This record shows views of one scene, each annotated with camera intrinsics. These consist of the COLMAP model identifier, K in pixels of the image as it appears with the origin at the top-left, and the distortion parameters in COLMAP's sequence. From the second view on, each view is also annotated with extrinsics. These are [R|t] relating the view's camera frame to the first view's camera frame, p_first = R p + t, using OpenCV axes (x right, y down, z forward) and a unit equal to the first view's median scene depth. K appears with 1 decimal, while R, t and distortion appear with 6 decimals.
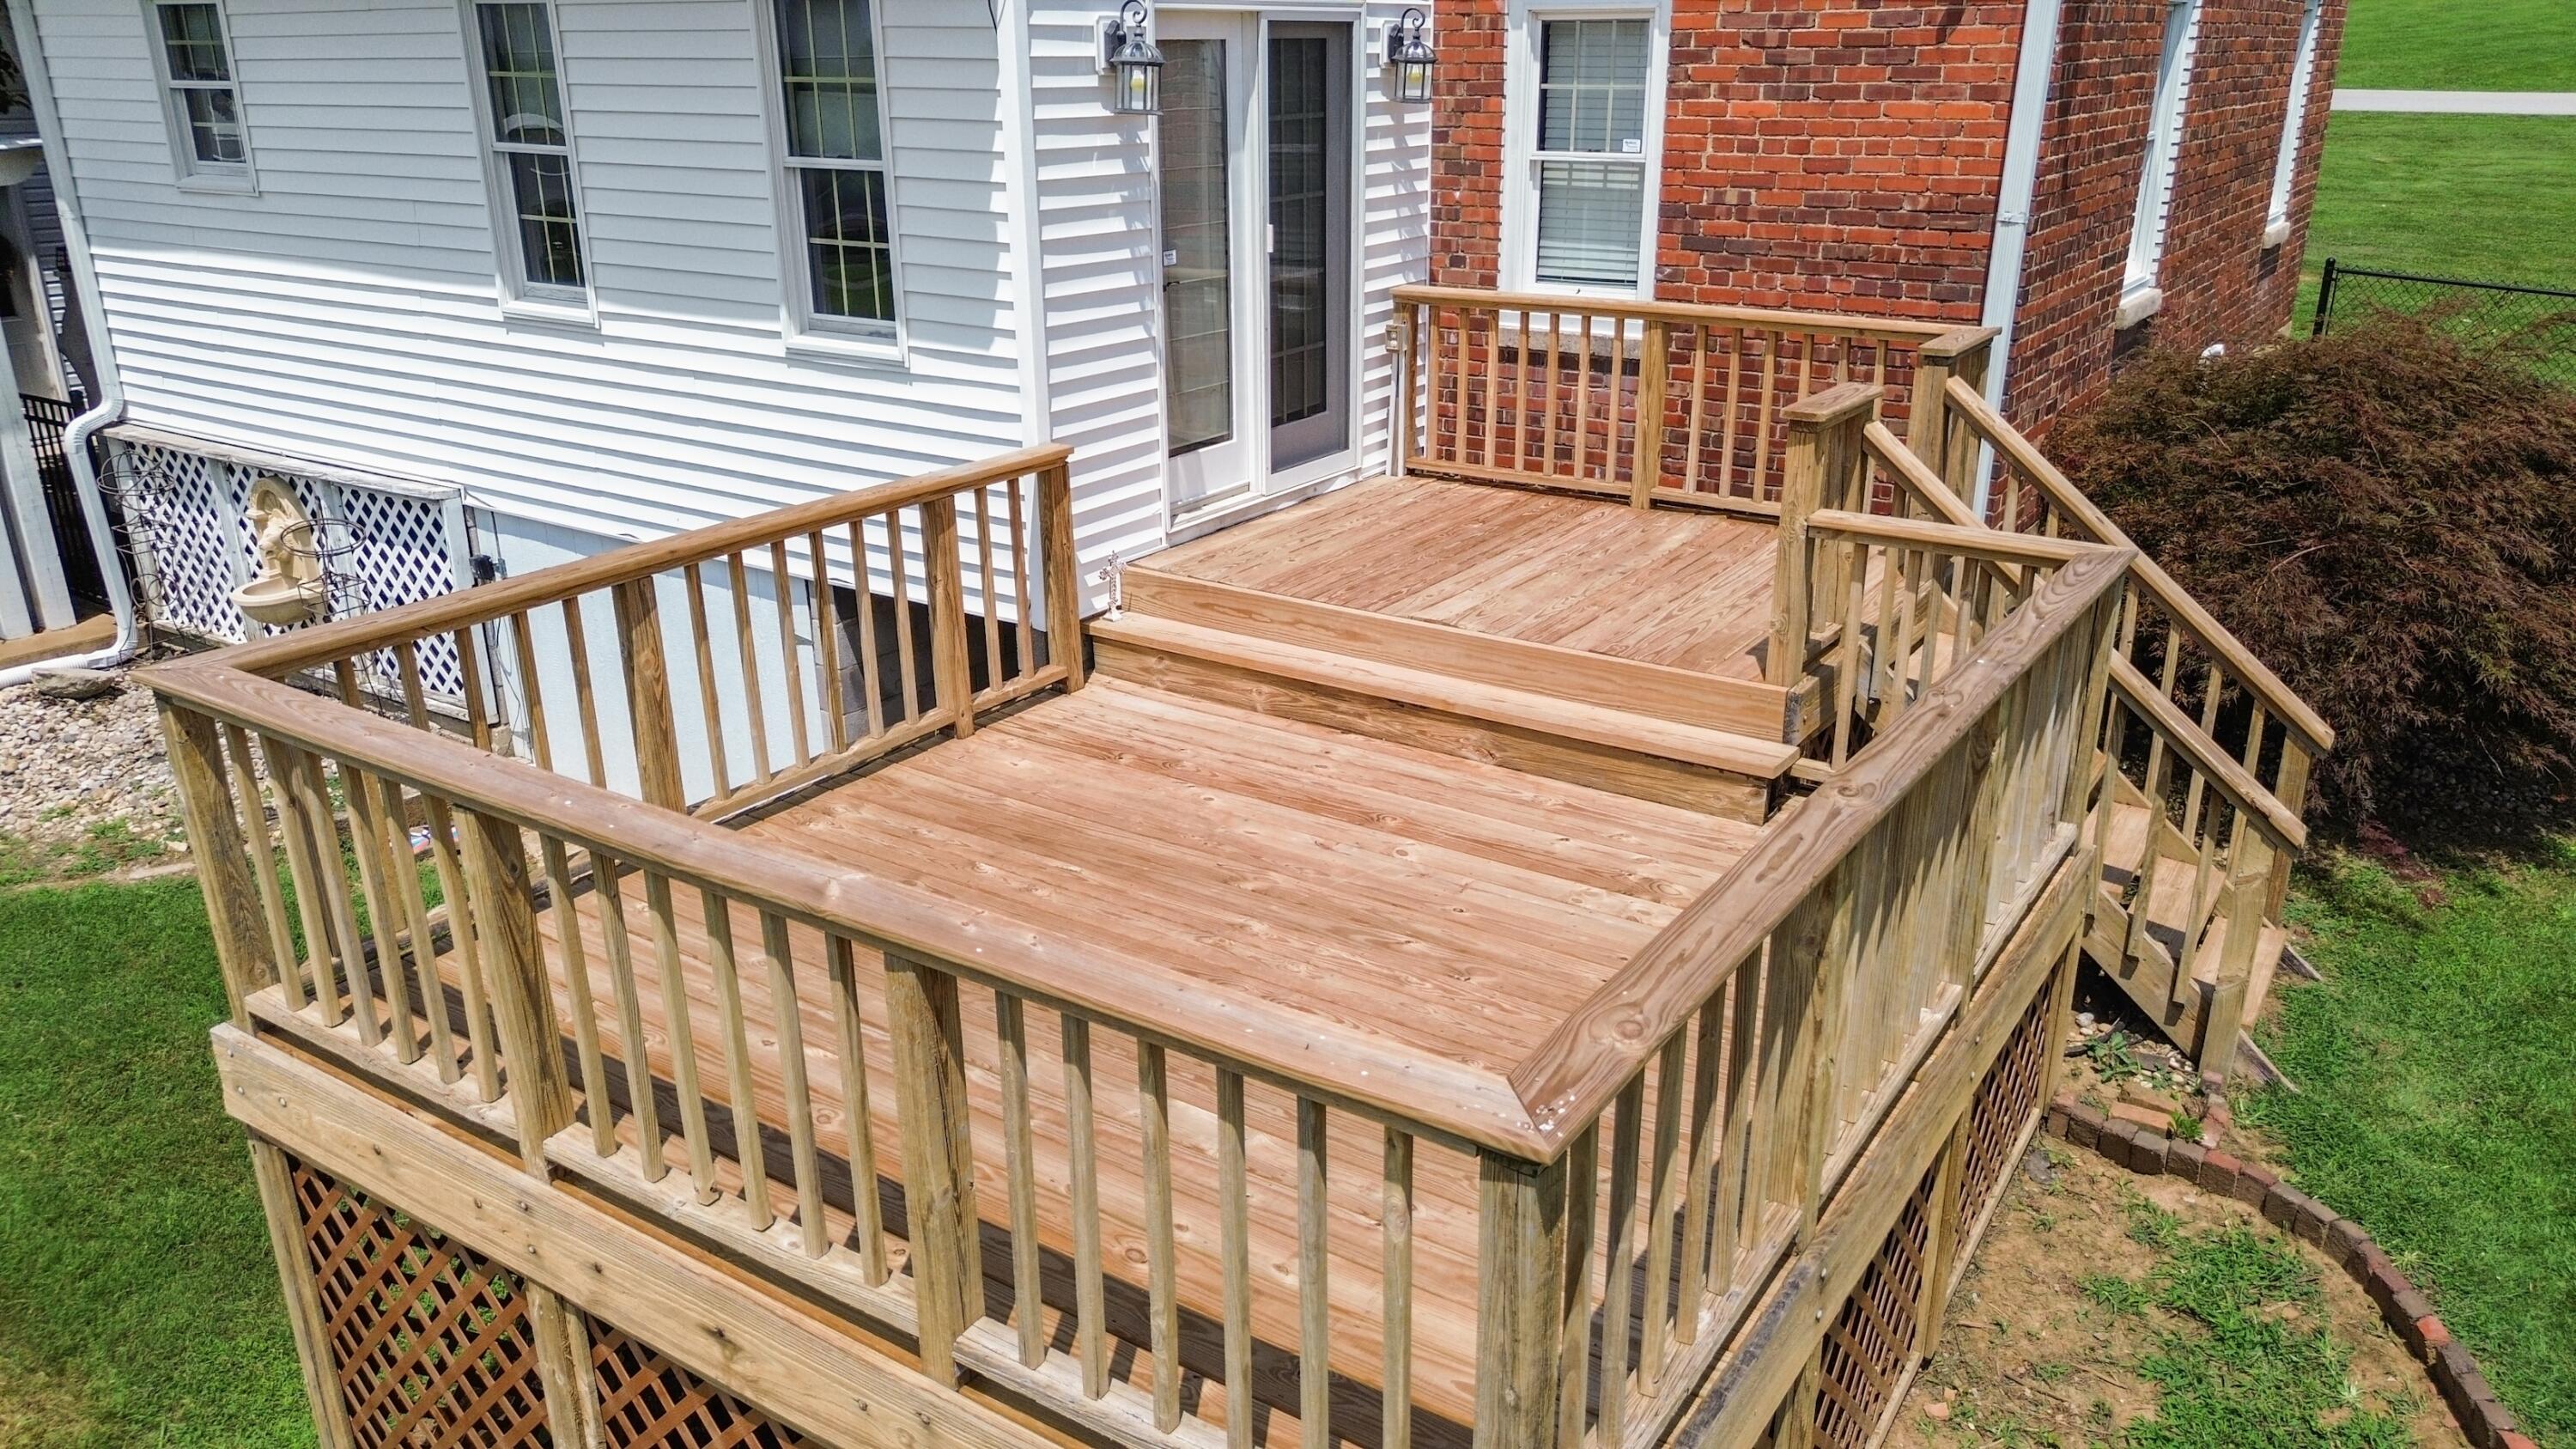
lens RADIAL K [[1831.7, 0, 1296.4], [0, 1831.7, 713.9], [0, 0, 1]] dist [0.121894, -0.177084]
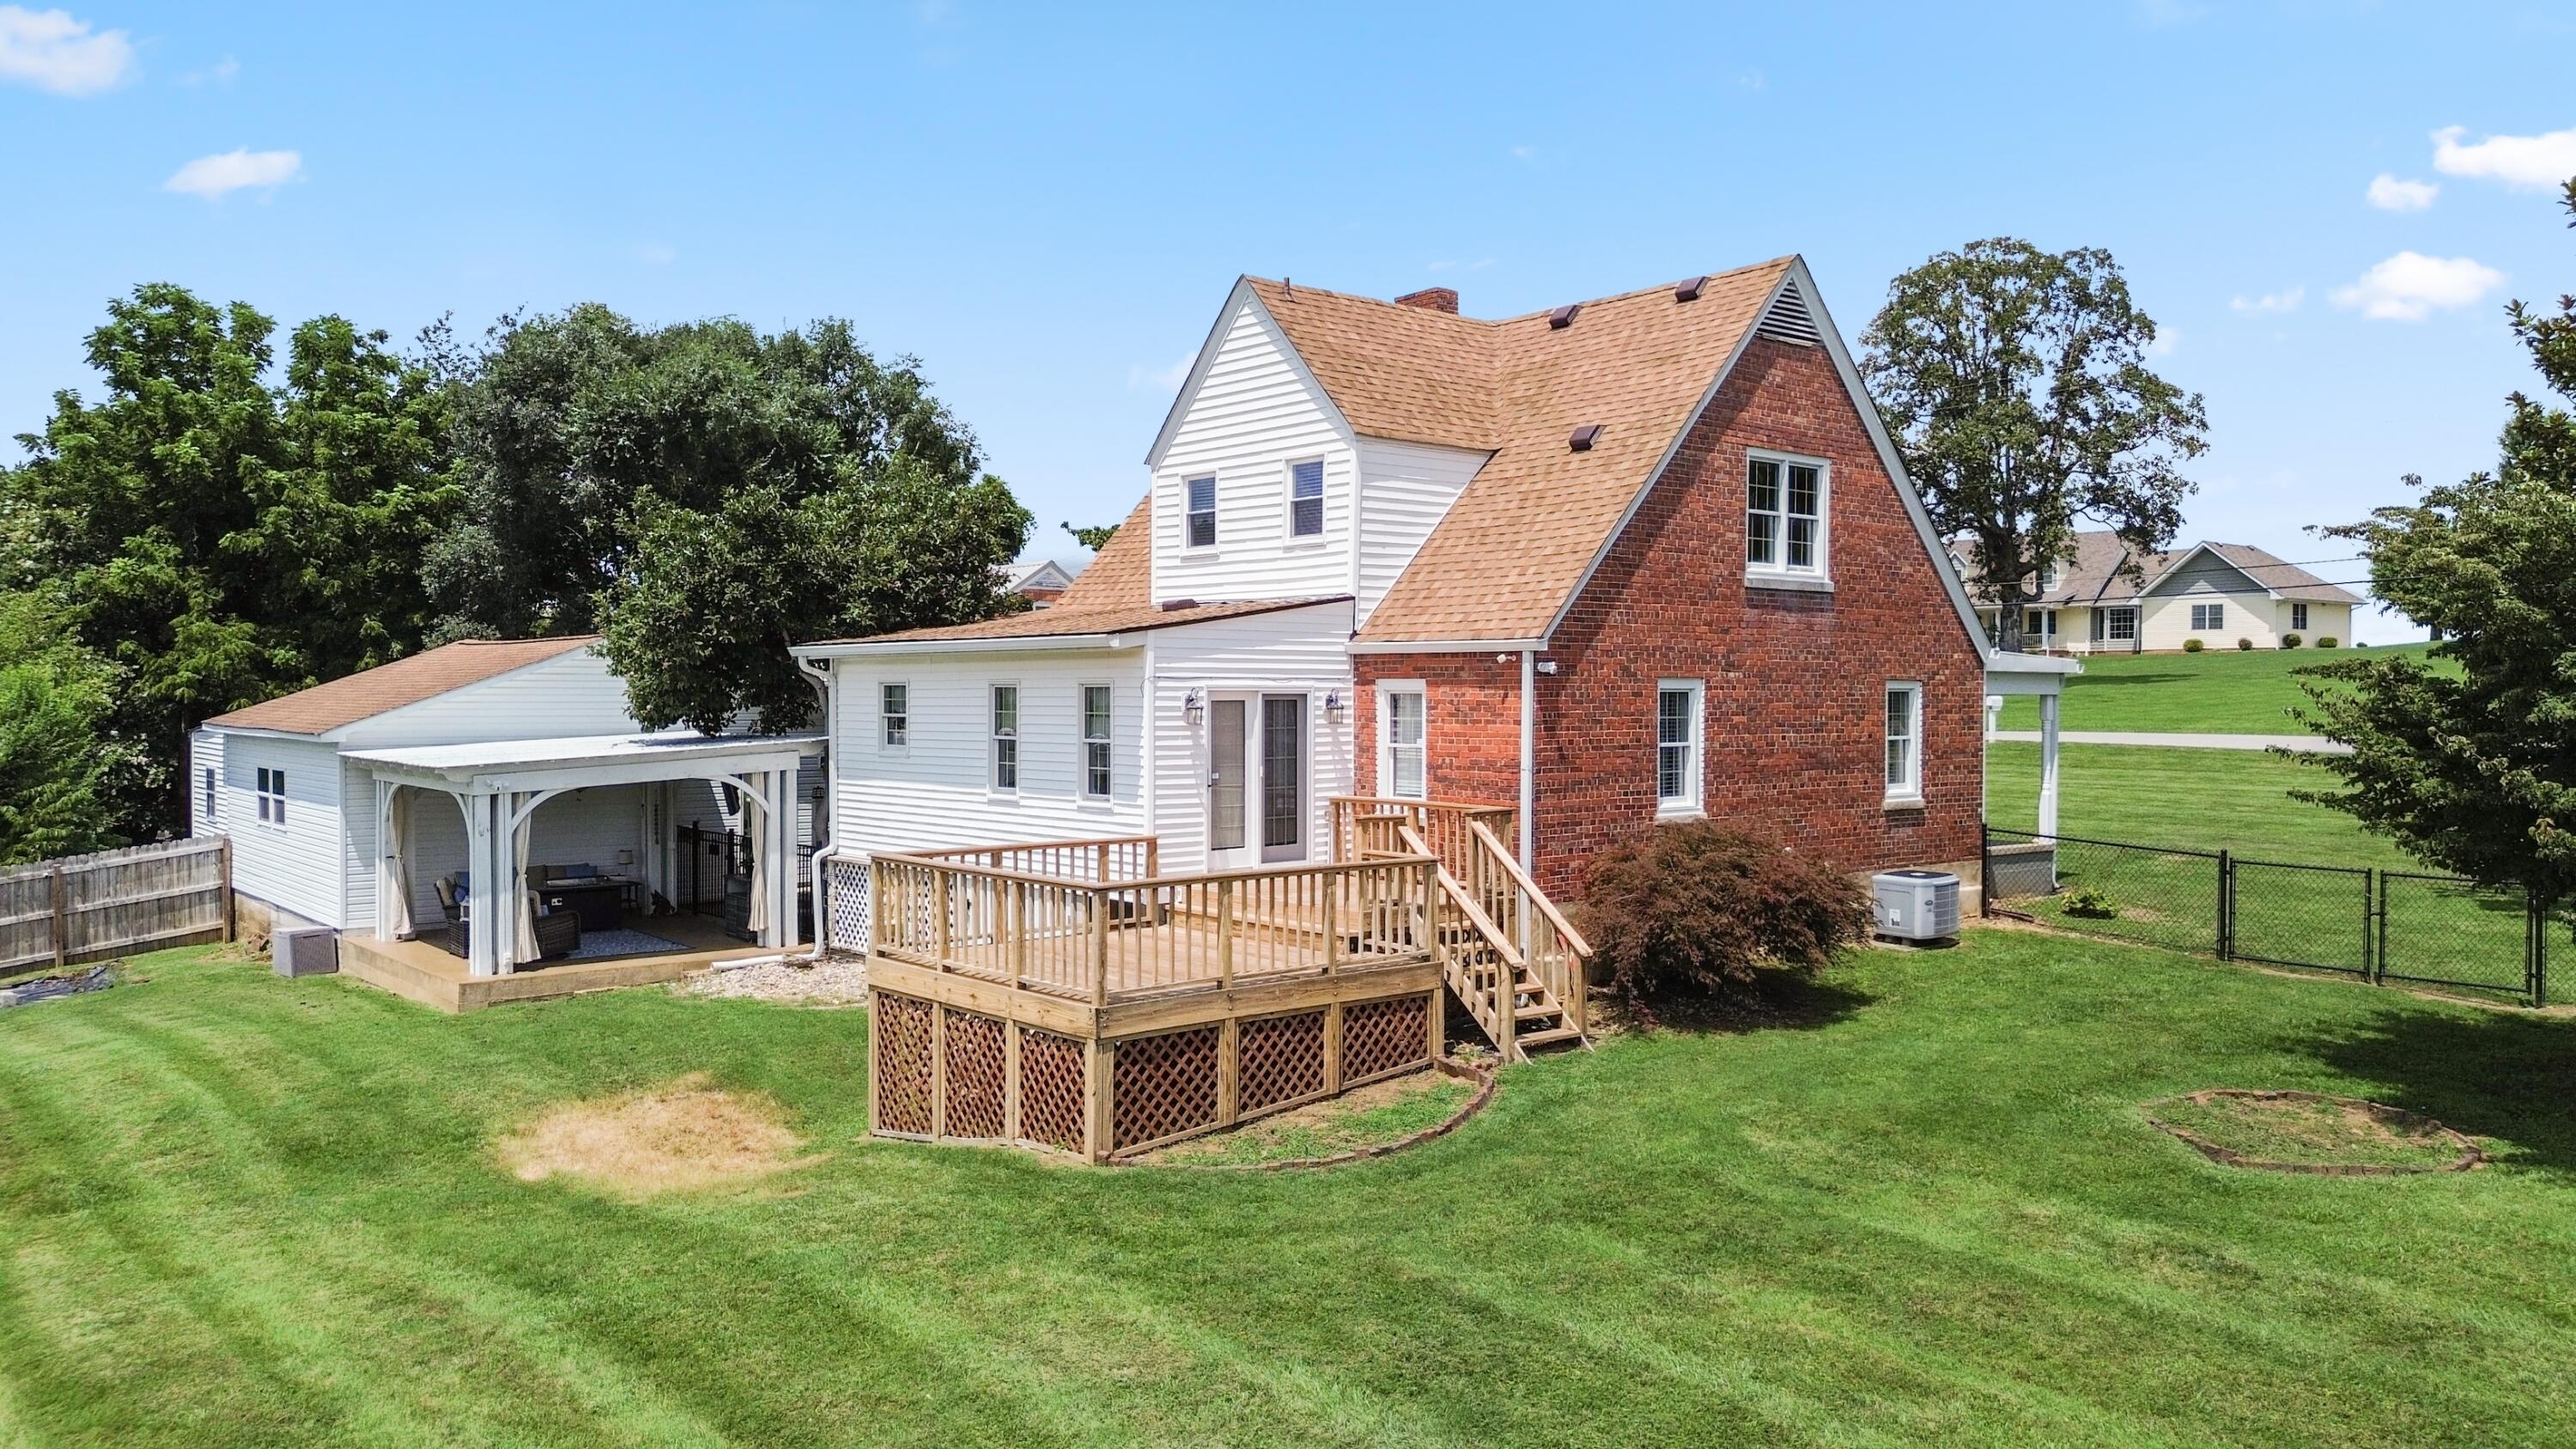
lens RADIAL K [[1831.7, 0, 1296.4], [0, 1831.7, 713.9], [0, 0, 1]] dist [0.121894, -0.177084]
pose [[0.963877, 0.007570, -0.266240, 0.713717], [-0.094976, 0.943654, -0.317012, 0.473889], [0.248839, 0.330847, 0.910285, -1.345758]]
